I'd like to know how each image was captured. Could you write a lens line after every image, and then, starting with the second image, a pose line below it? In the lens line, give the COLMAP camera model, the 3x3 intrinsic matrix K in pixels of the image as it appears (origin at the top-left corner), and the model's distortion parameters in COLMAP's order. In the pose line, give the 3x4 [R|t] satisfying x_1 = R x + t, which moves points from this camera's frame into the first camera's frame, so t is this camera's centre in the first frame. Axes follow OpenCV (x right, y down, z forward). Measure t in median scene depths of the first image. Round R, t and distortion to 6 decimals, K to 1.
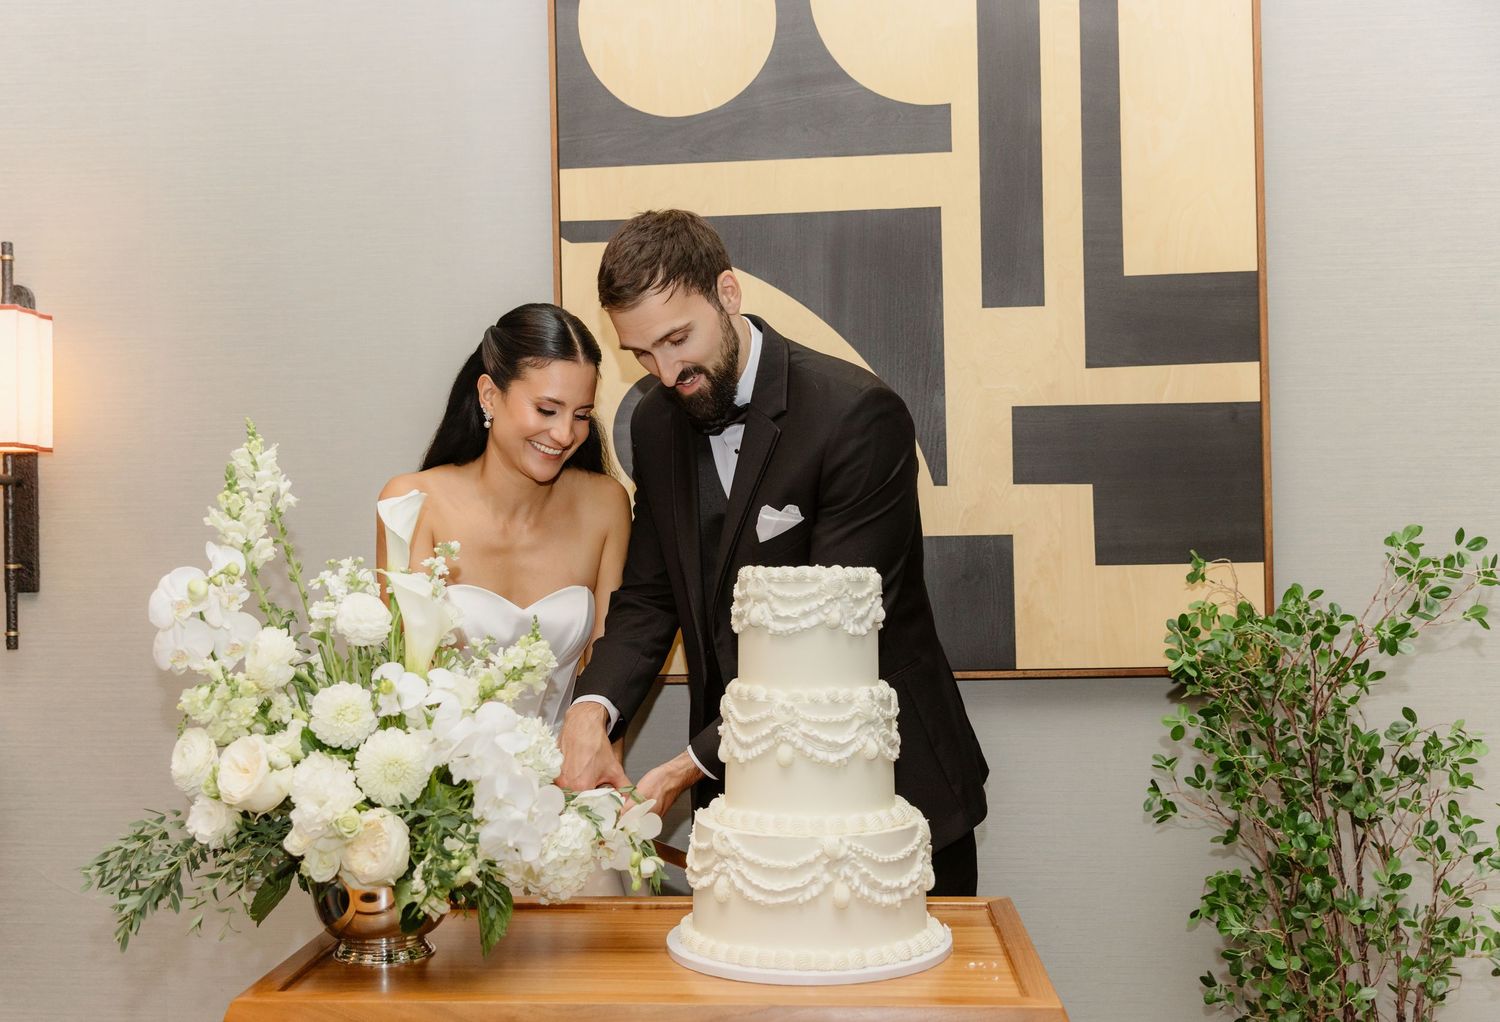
lens RADIAL K [[1530.0, 0, 686.0], [0, 1530.0, 537.8], [0, 0, 1]] dist [0.000262, -0.005052]
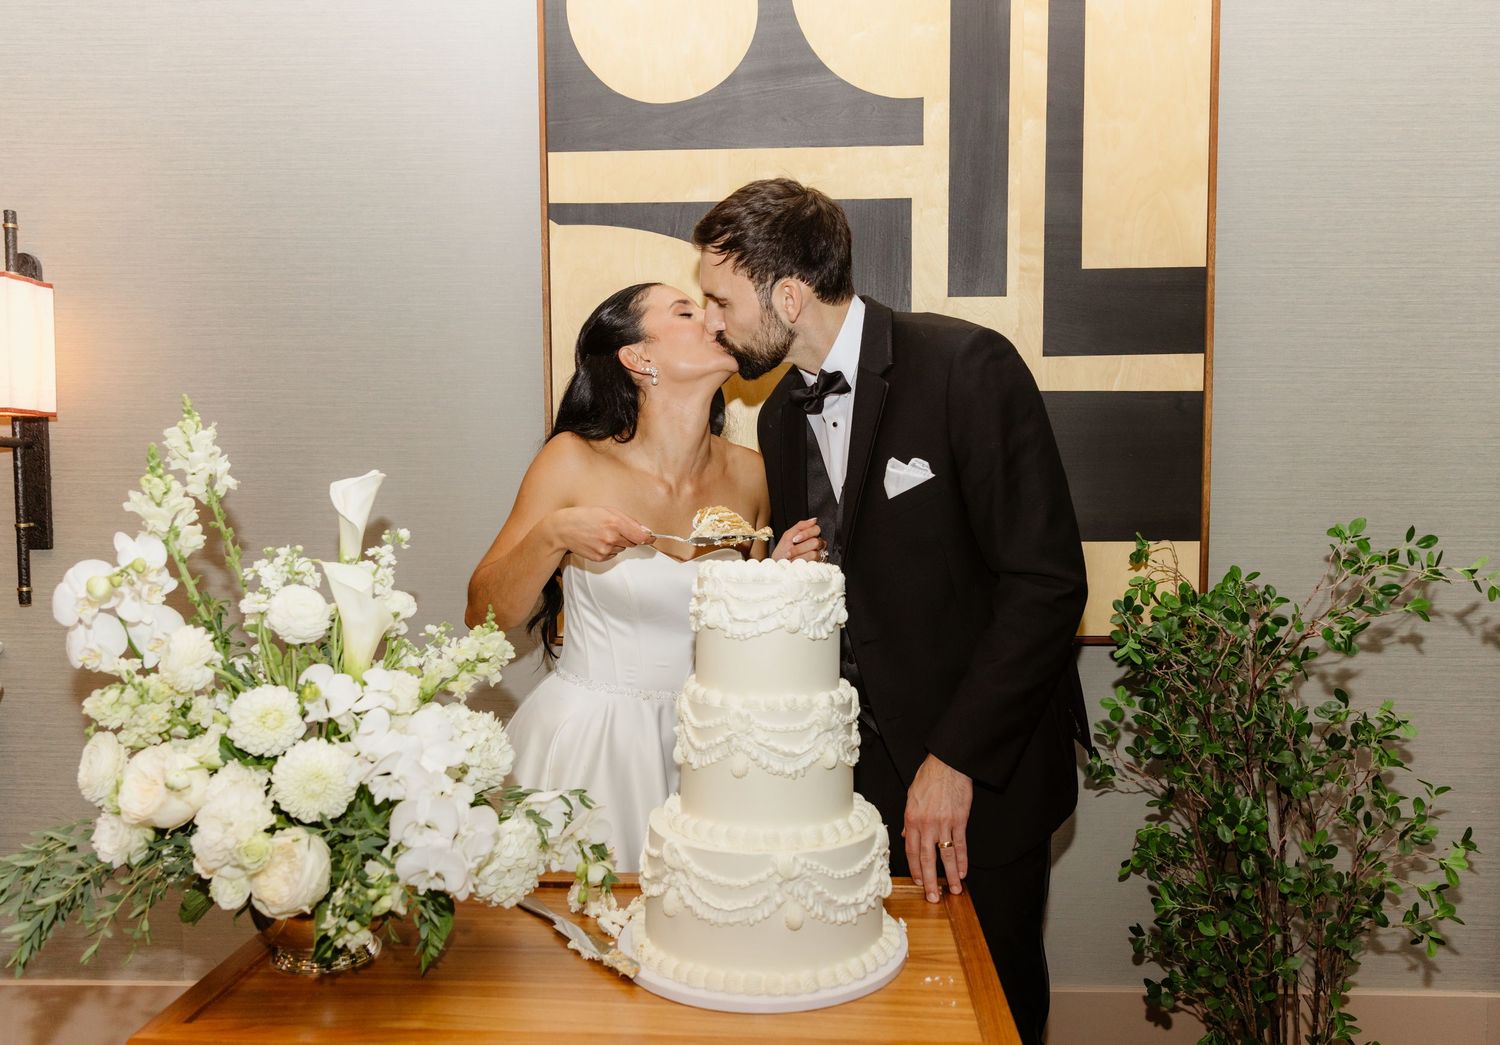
lens RADIAL K [[1147.4, 0, 752.6], [0, 1147.4, 555.4], [0, 0, 1]] dist [0.002793, -0.000506]
pose [[0.999055, 0.013603, 0.041281, 0.041578], [-0.016565, 0.997247, 0.072273, -0.039728], [-0.040184, -0.072889, 0.996530, 0.295269]]
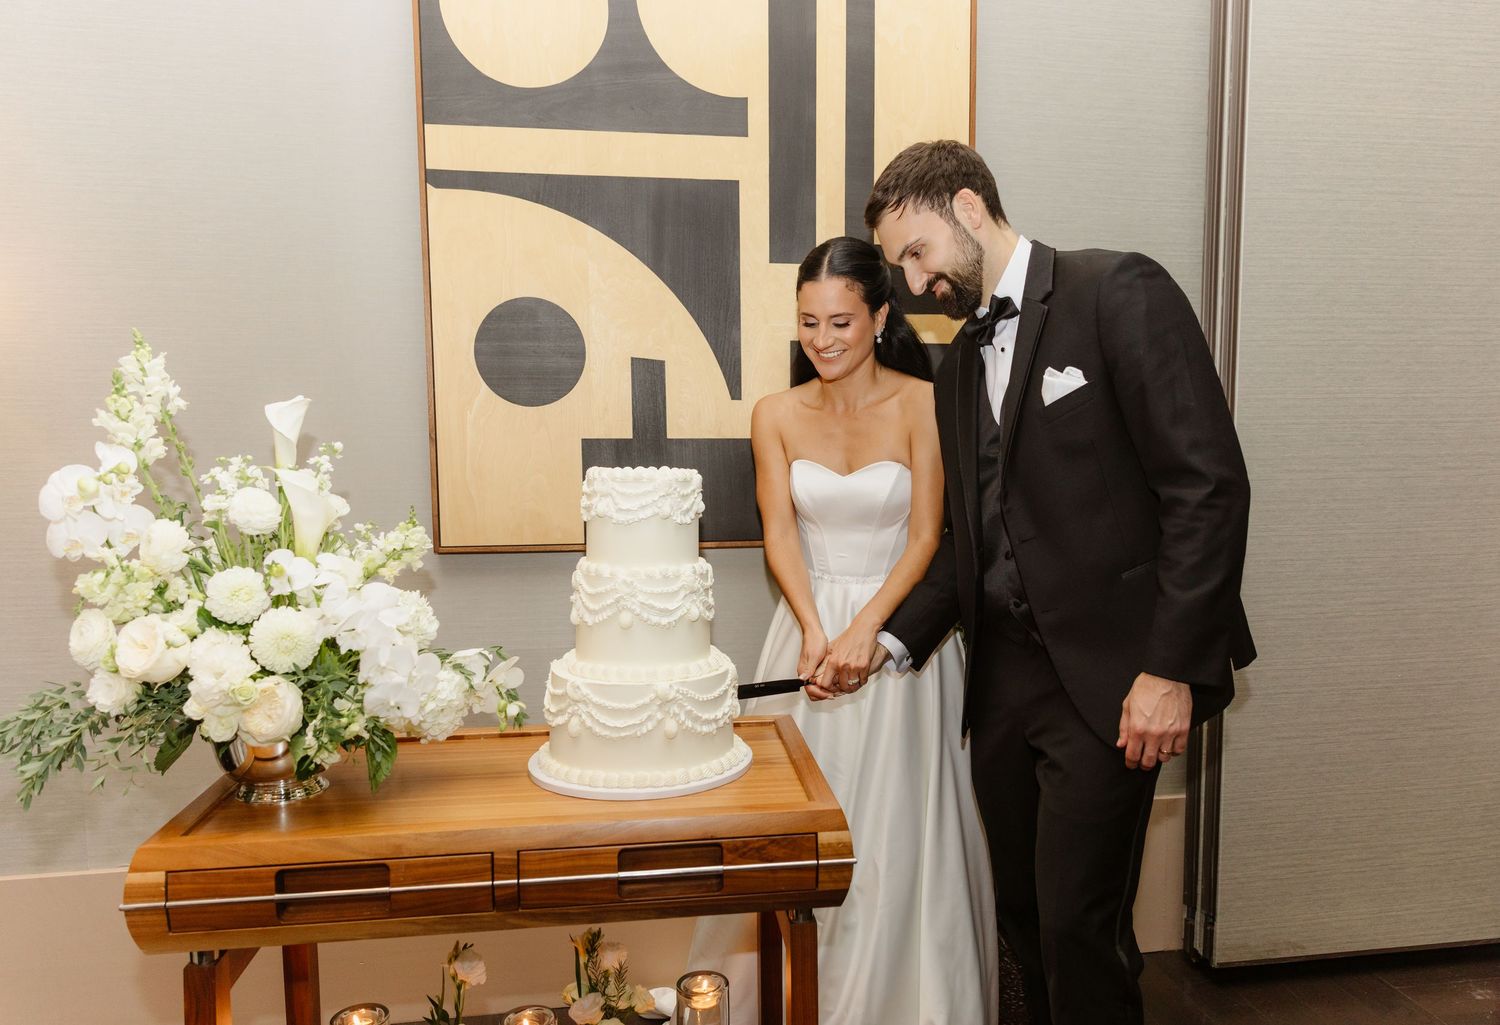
lens RADIAL K [[1095.2, 0, 804.6], [0, 1095.2, 537.9], [0, 0, 1]] dist [0.009368, -0.011023]
pose [[0.968226, -0.006477, 0.249993, -0.017245], [-0.019408, 0.994704, 0.100937, -0.018085], [-0.249323, -0.102581, 0.962972, 0.104903]]
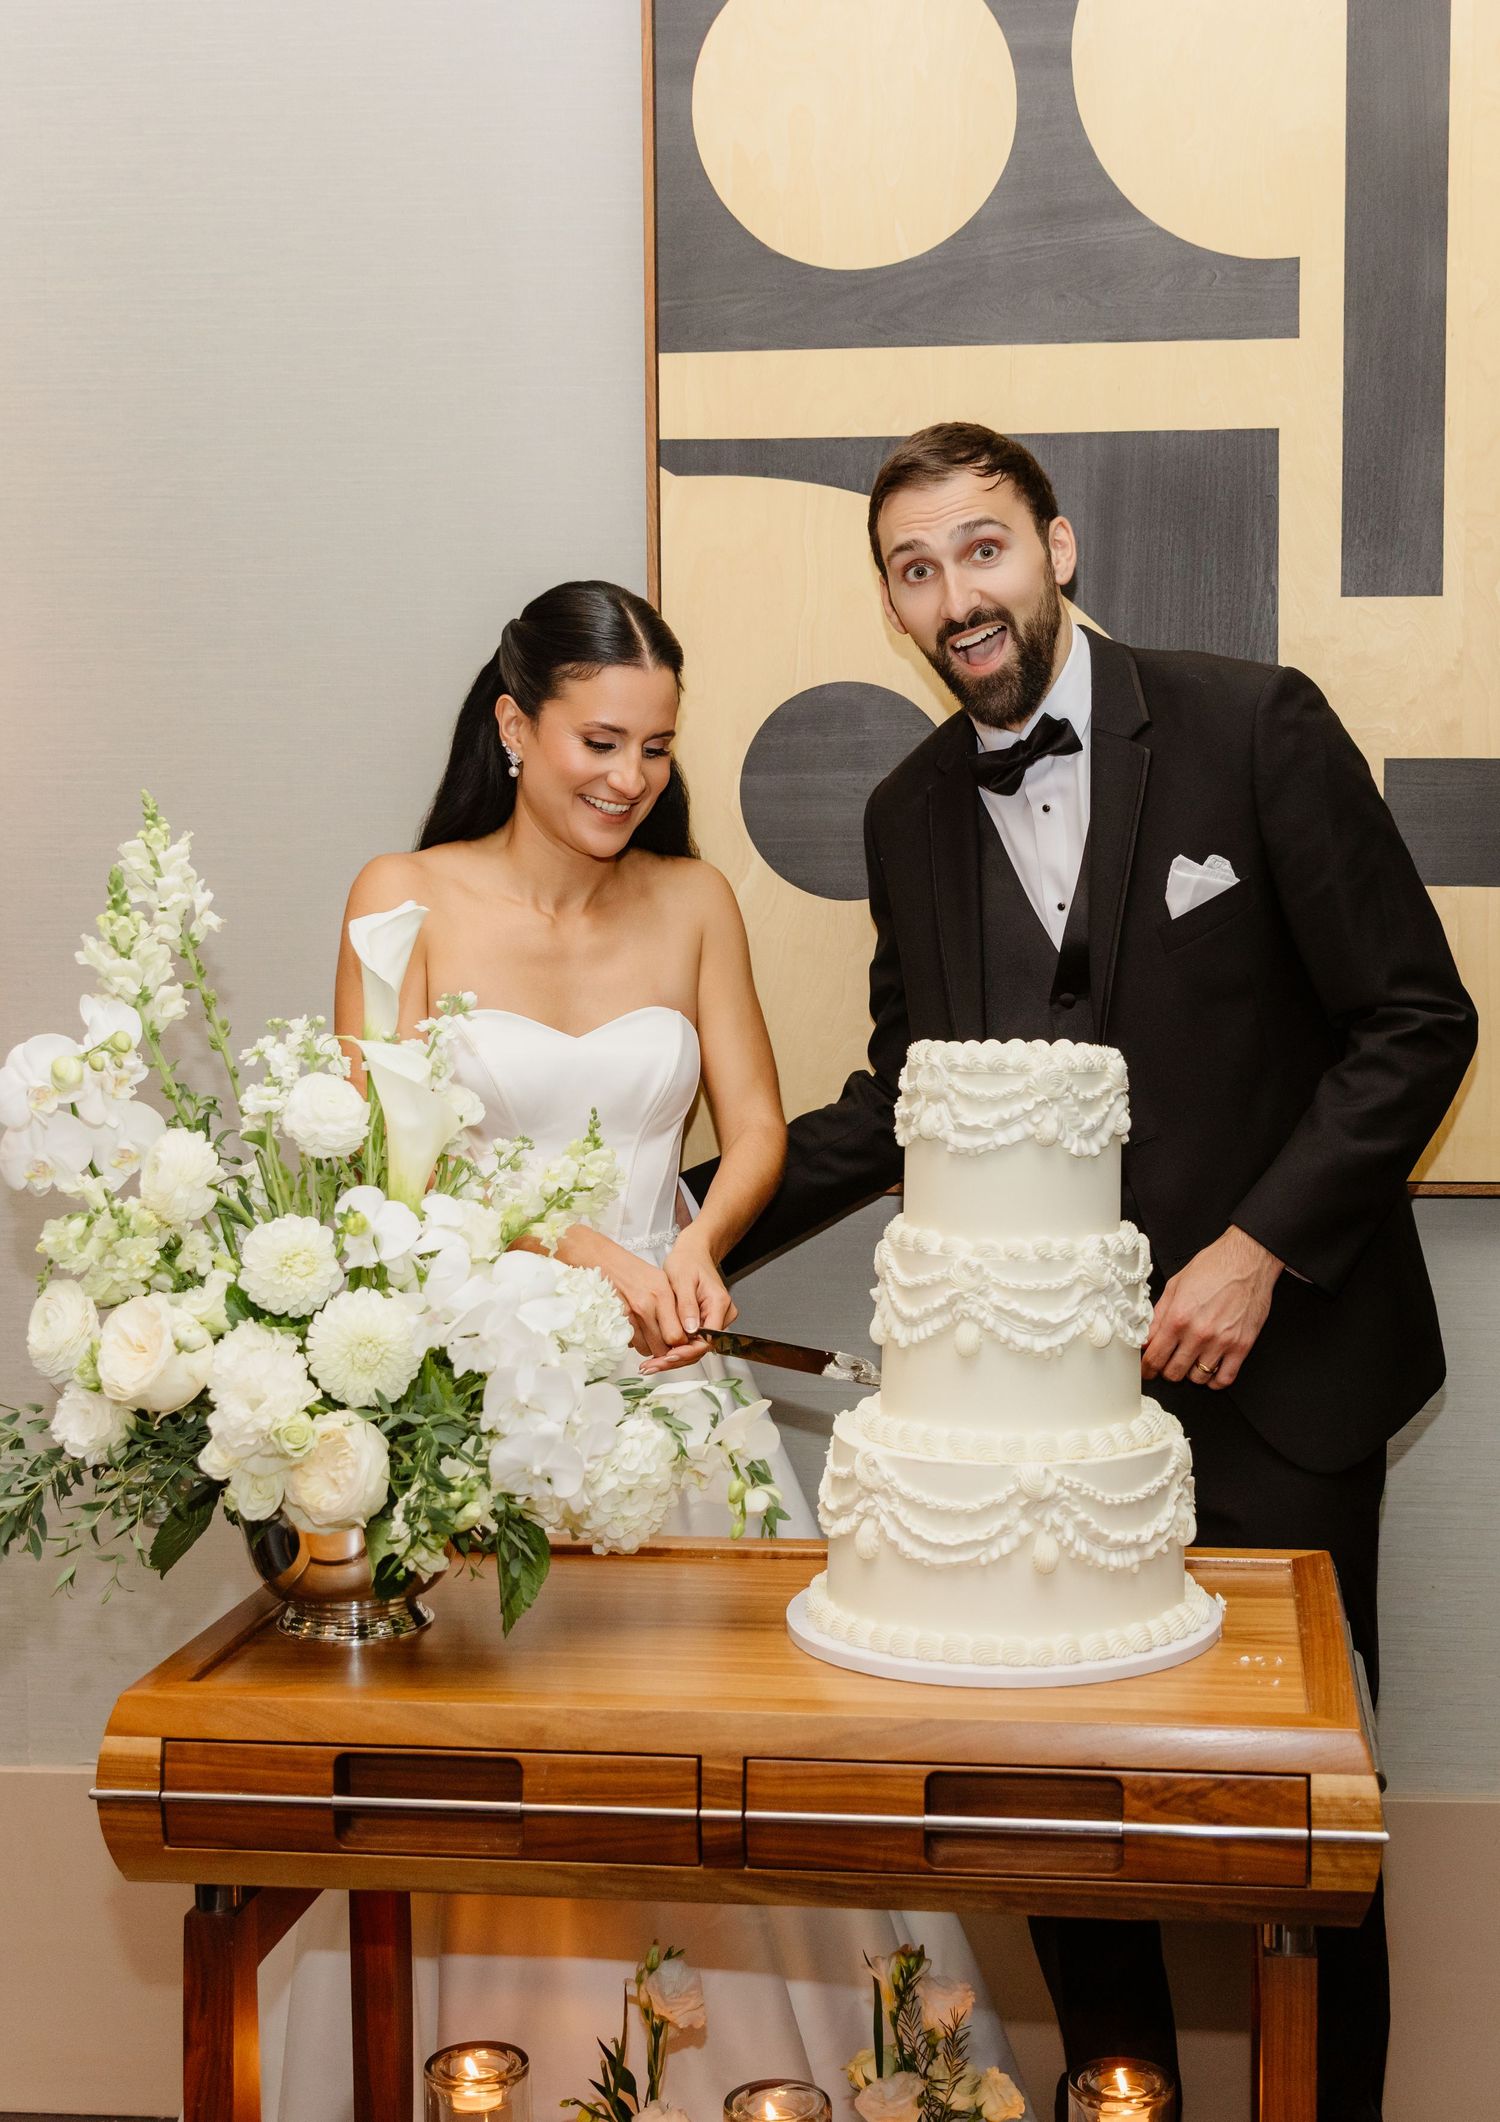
lens RADIAL K [[2671.1, 0, 921.7], [0, 2671.1, 1056.1], [0, 0, 1]] dist [-0.003661, -0.002864]
pose [[0.999826, 0.018404, -0.003167, 0.046391], [-0.018126, 0.997206, 0.072470, -0.059826], [0.004491, -0.072400, 0.997366, -0.125614]]
